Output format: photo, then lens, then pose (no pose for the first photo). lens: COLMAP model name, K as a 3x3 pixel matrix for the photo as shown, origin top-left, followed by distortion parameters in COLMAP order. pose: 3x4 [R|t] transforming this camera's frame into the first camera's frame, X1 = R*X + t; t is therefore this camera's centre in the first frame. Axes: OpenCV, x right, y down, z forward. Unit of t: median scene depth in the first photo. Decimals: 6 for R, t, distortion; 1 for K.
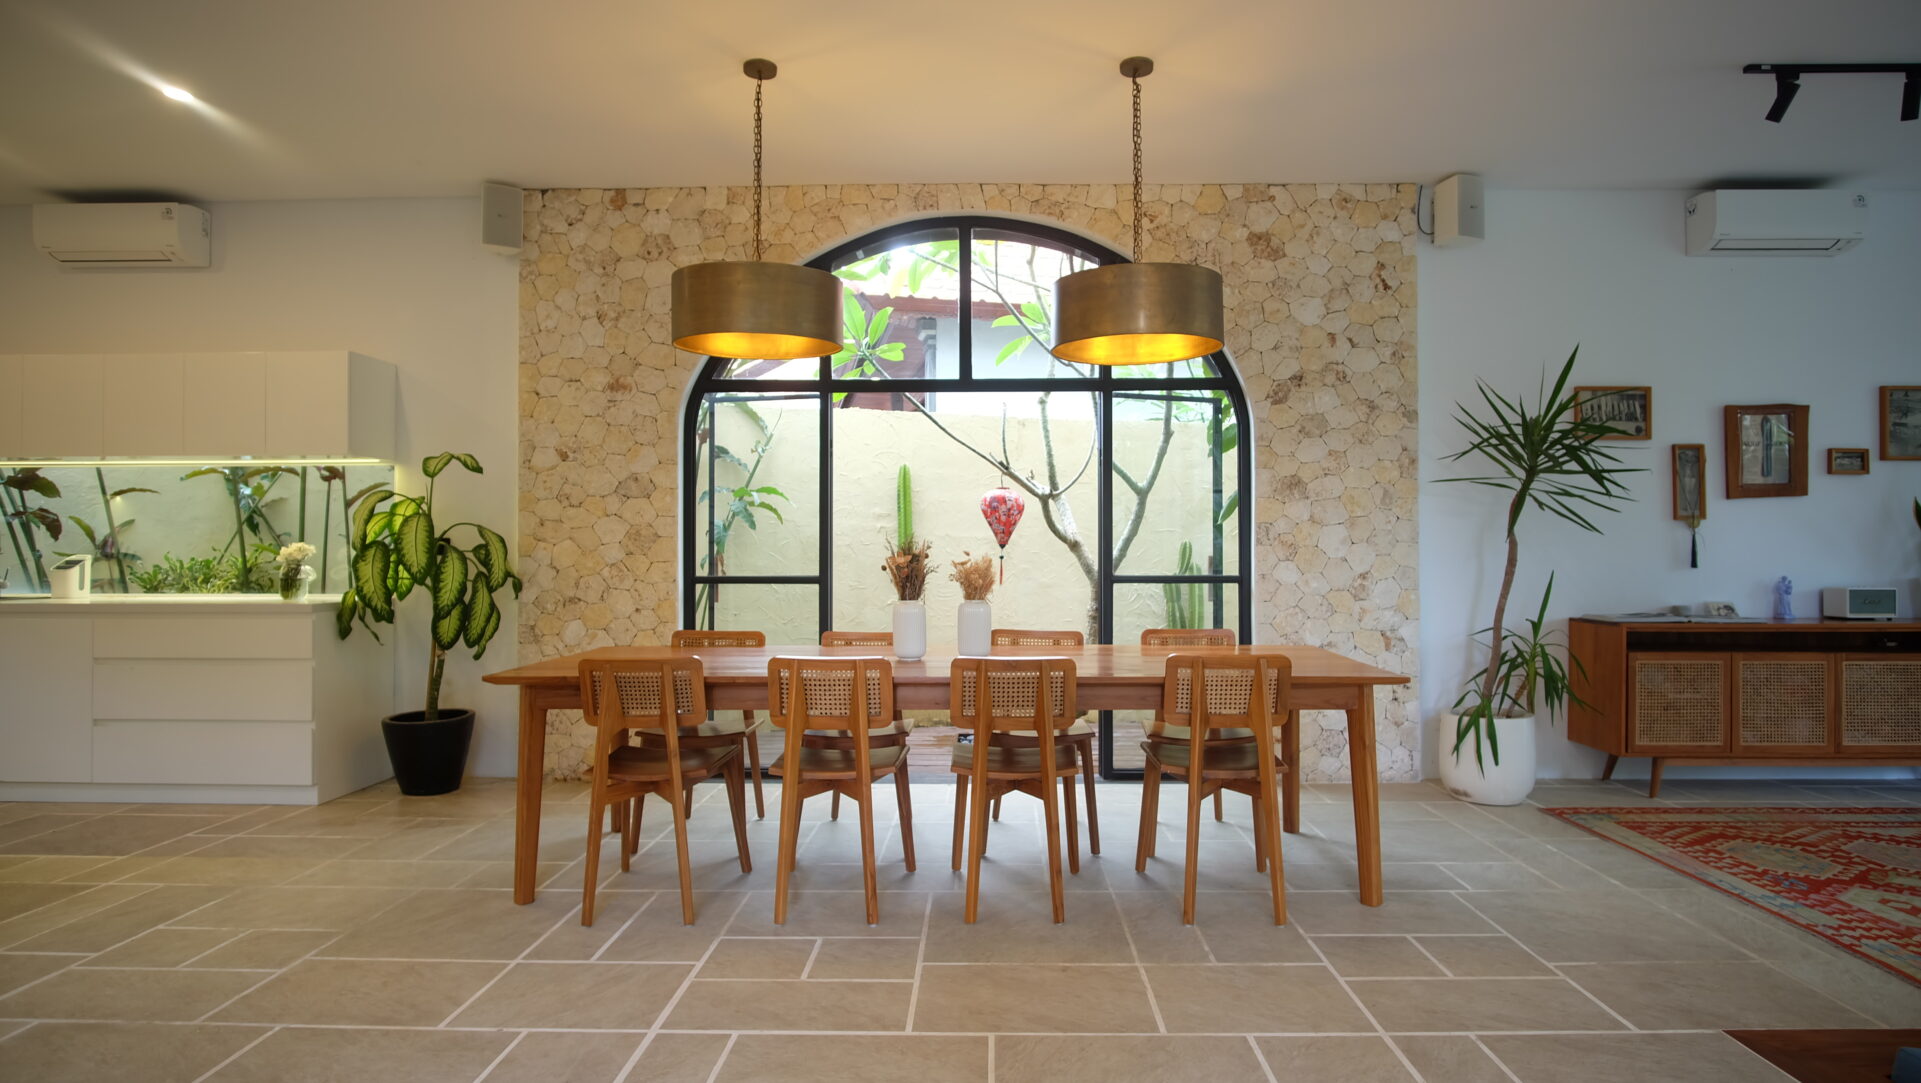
lens RADIAL K [[1029.6, 0, 977.9], [0, 1029.6, 539.4], [0, 0, 1]] dist [-0.033051, 0.009480]
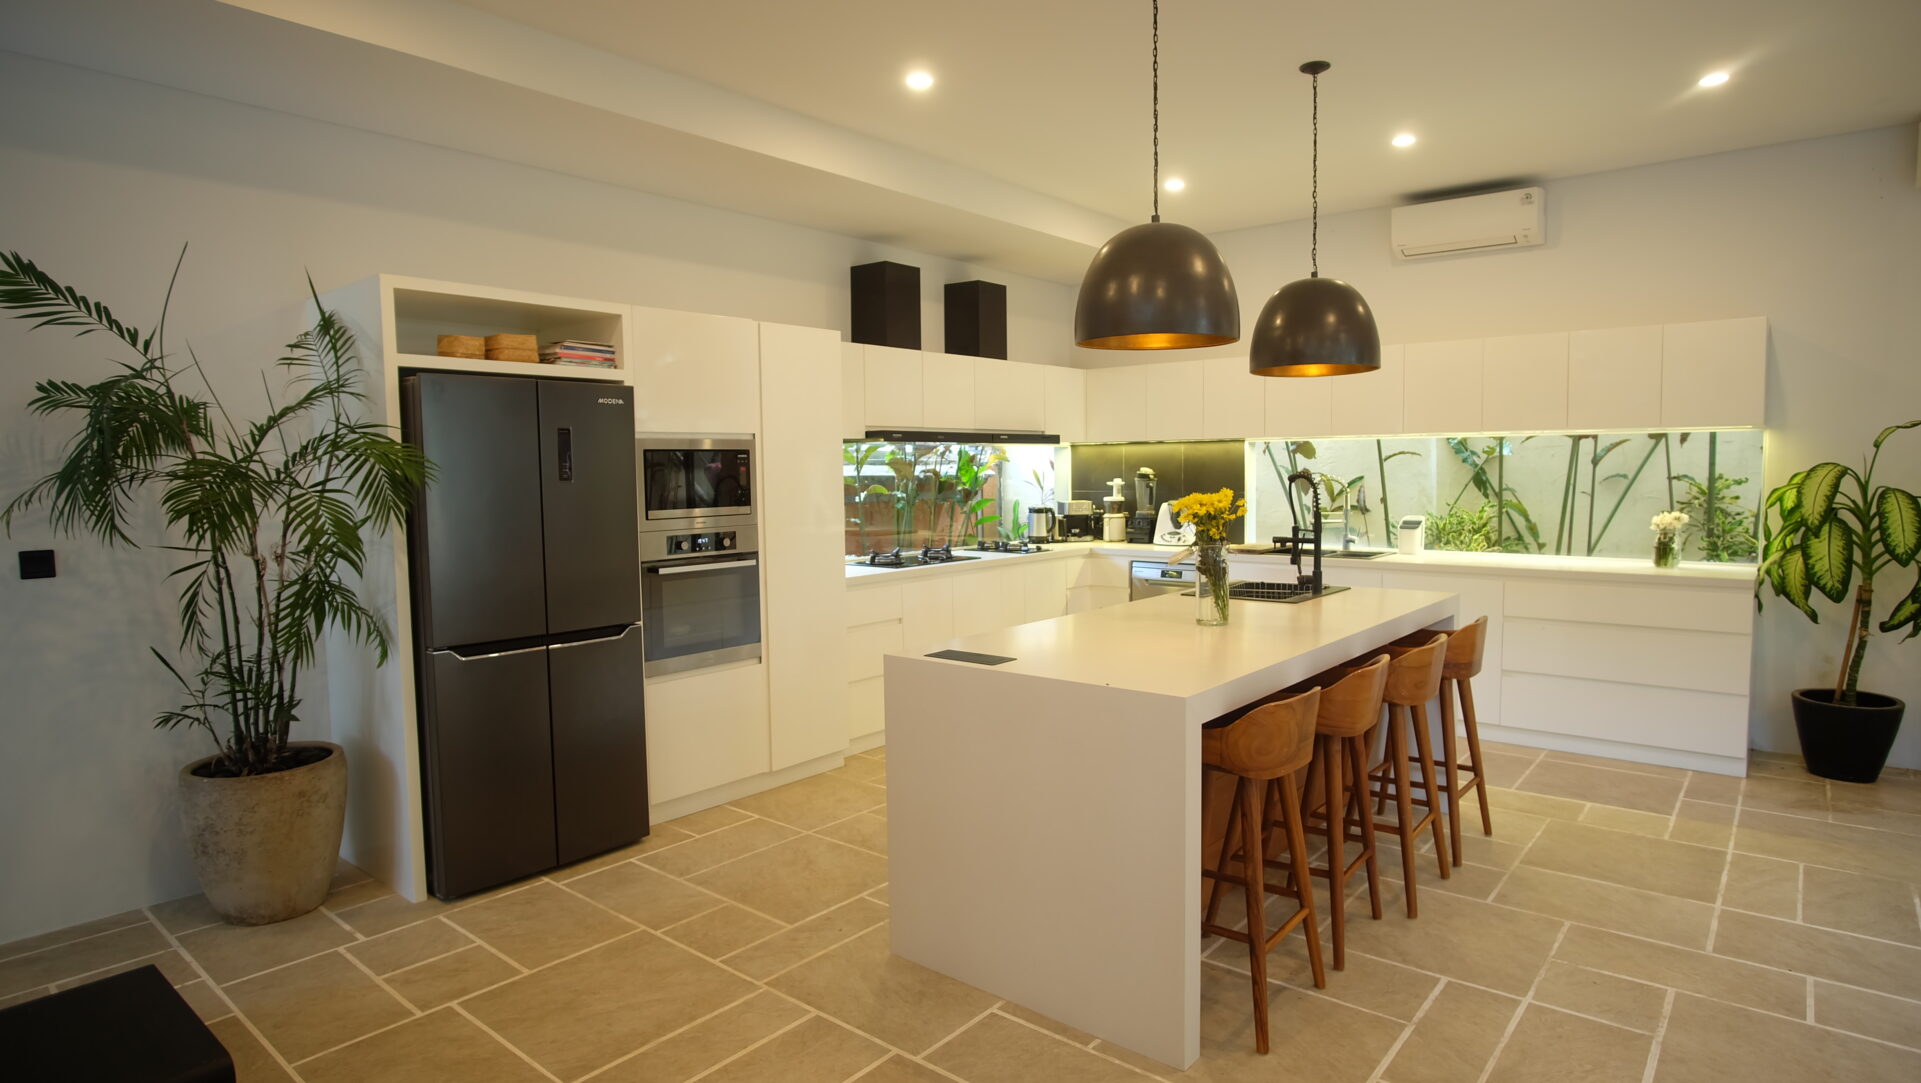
lens RADIAL K [[1029.6, 0, 977.9], [0, 1029.6, 539.4], [0, 0, 1]] dist [-0.033051, 0.009480]
pose [[0.785665, 0.037550, -0.617511, -0.576378], [0.017015, 0.996467, 0.082241, -0.063151], [0.618418, -0.075121, 0.782251, -0.217821]]
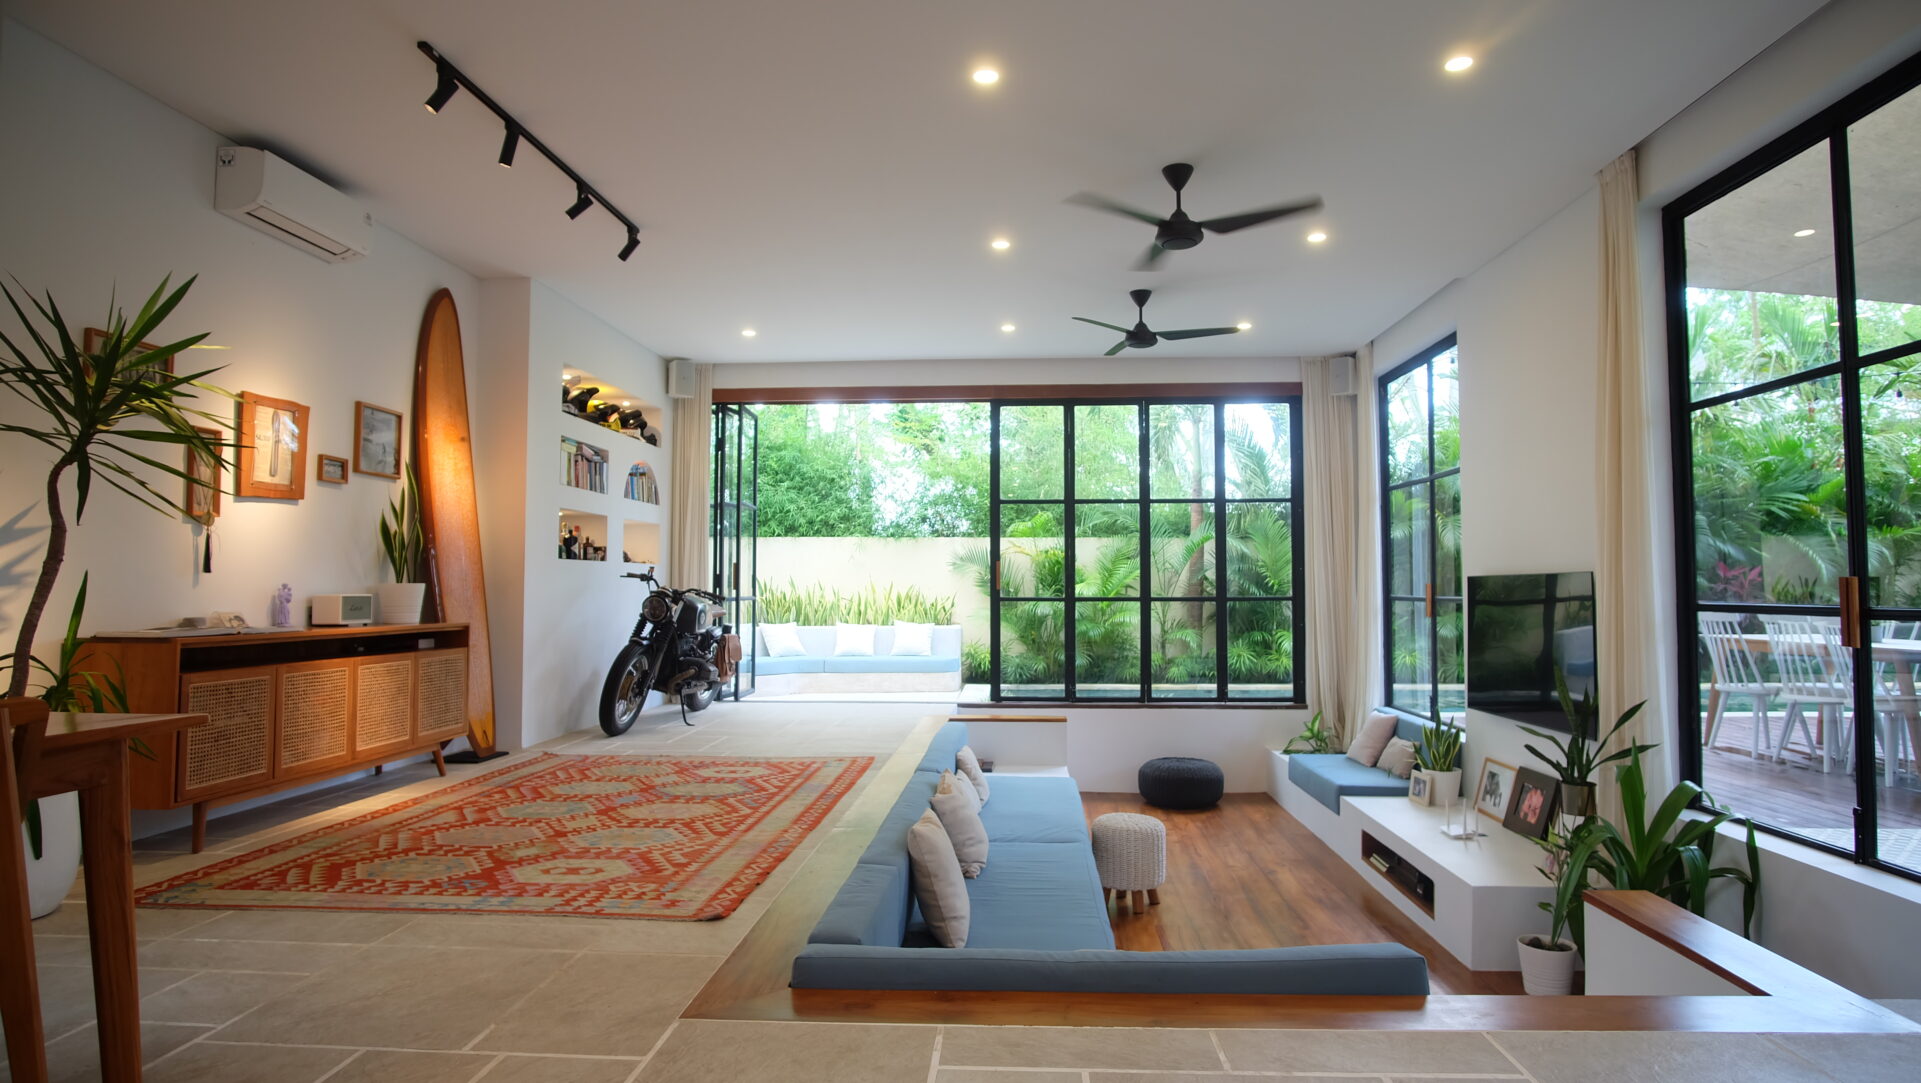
lens RADIAL K [[1029.6, 0, 977.9], [0, 1029.6, 539.4], [0, 0, 1]] dist [-0.033051, 0.009480]
pose [[0.036008, 0.049283, 0.998136, -0.119312], [-0.009493, 0.998755, -0.048971, 0.035466], [-0.999306, -0.007712, 0.036431, 0.322702]]
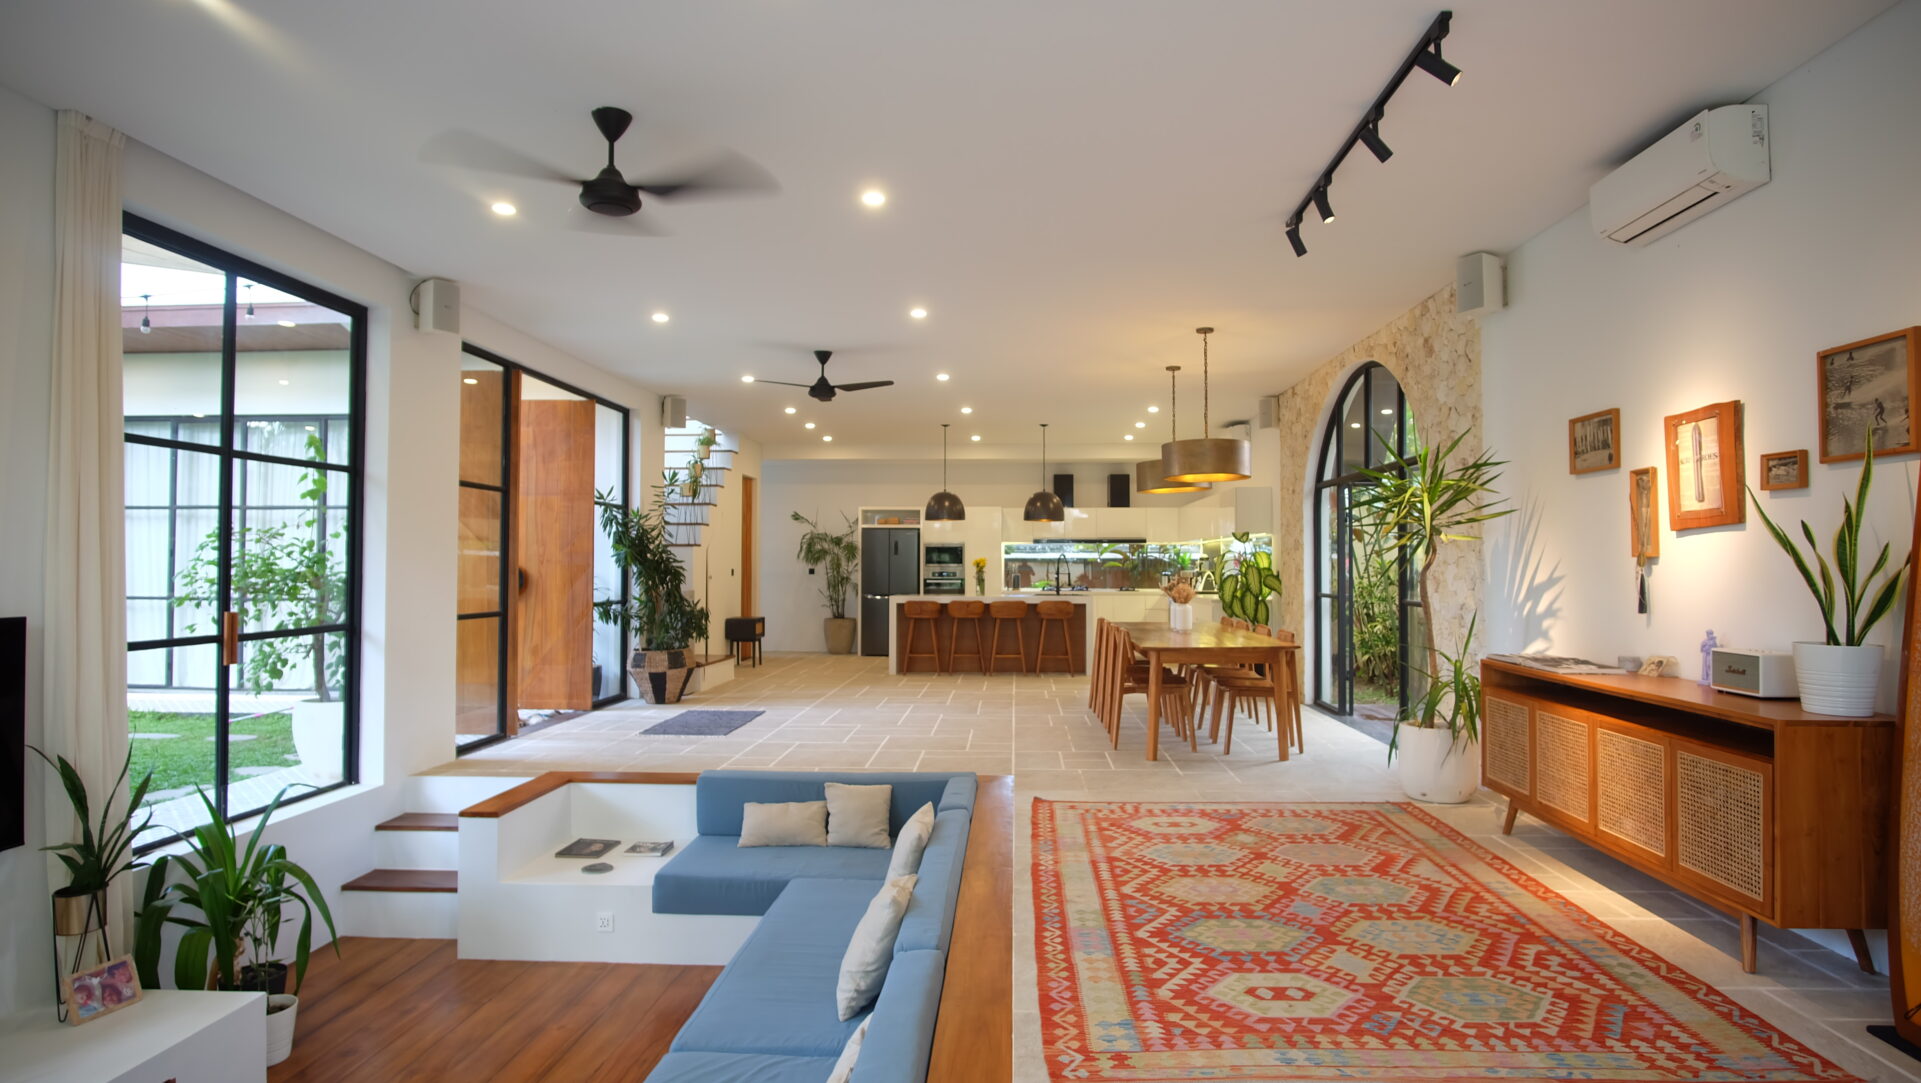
lens RADIAL K [[1029.6, 0, 977.9], [0, 1029.6, 539.4], [0, 0, 1]] dist [-0.033051, 0.009480]
pose [[-0.022209, -0.025457, -0.999429, 1.571643], [0.010060, 0.999619, -0.025686, -0.017601], [0.999703, -0.010625, -0.021944, 0.459590]]
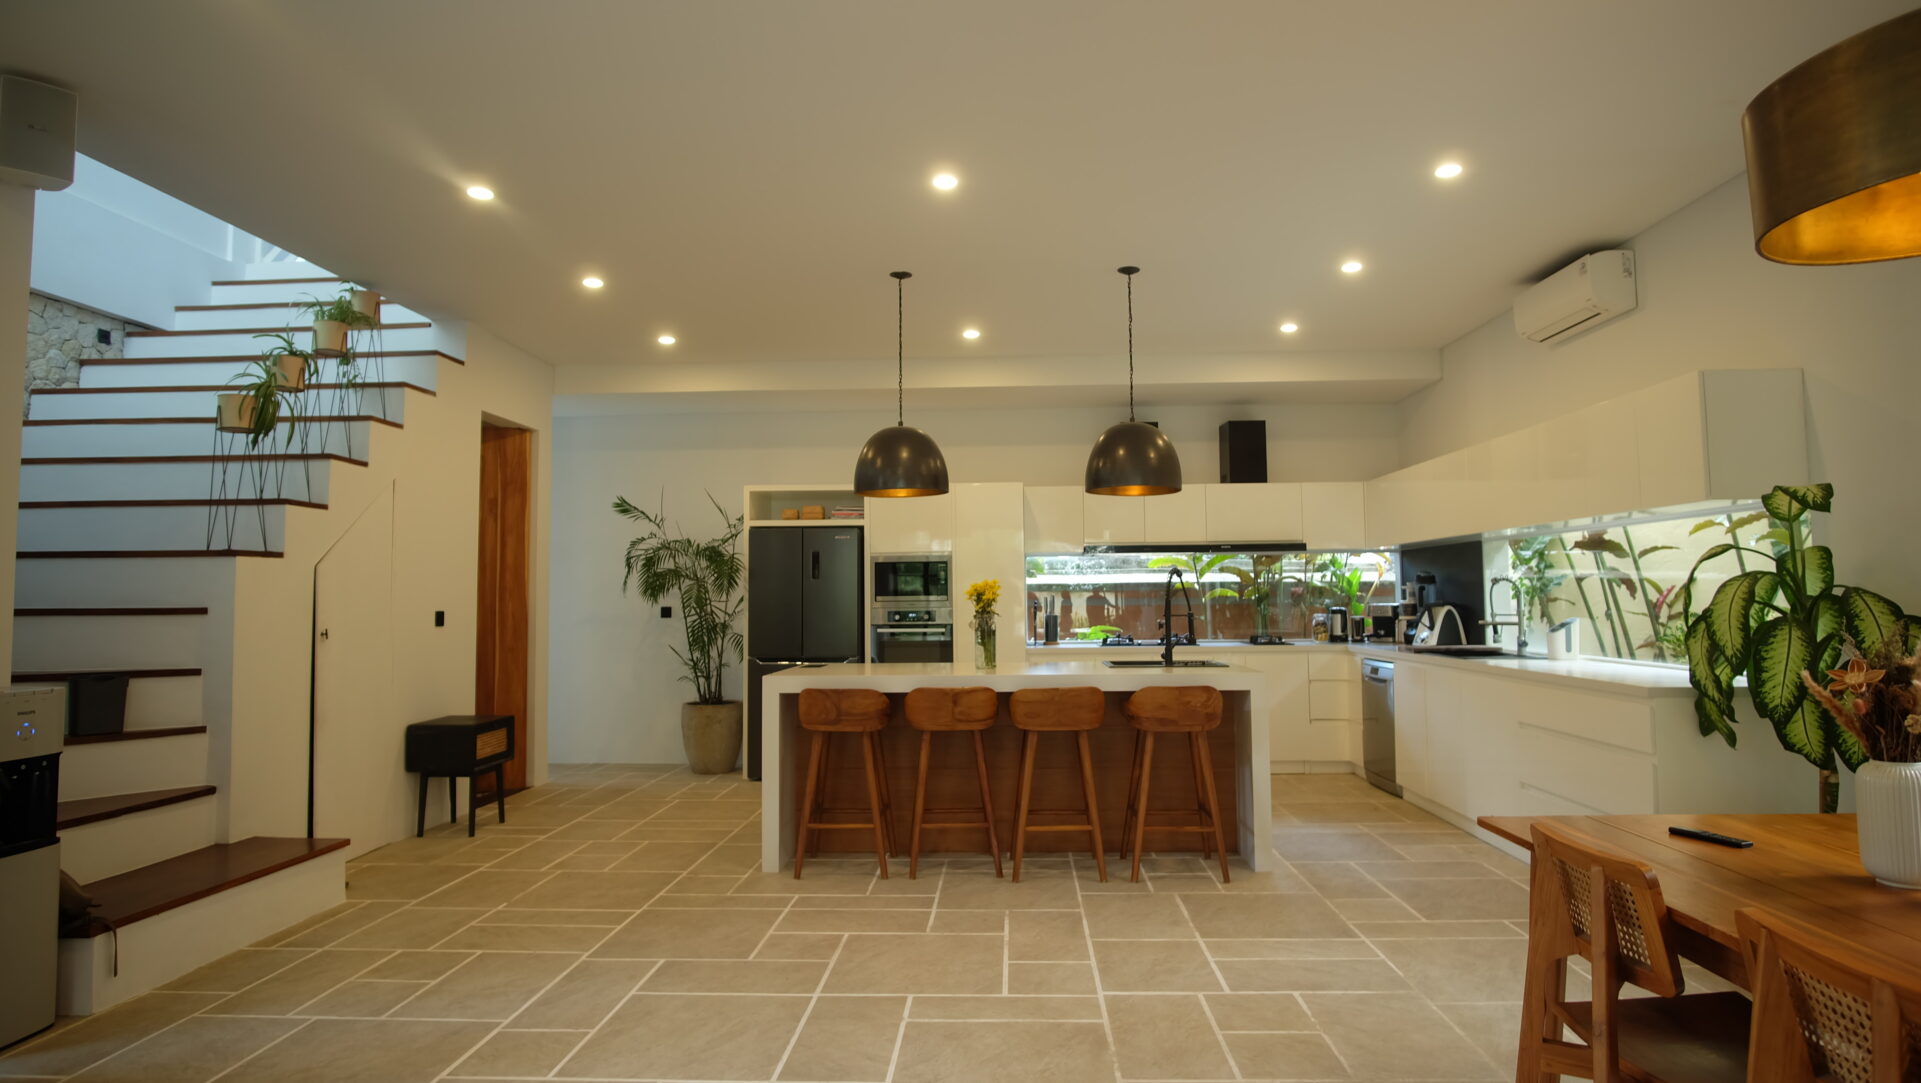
lens RADIAL K [[1029.6, 0, 977.9], [0, 1029.6, 539.4], [0, 0, 1]] dist [-0.033051, 0.009480]
pose [[-0.018722, -0.055596, -0.998278, 0.169332], [0.021573, 0.998198, -0.055996, -0.019710], [0.999592, -0.022584, -0.017489, 0.423317]]
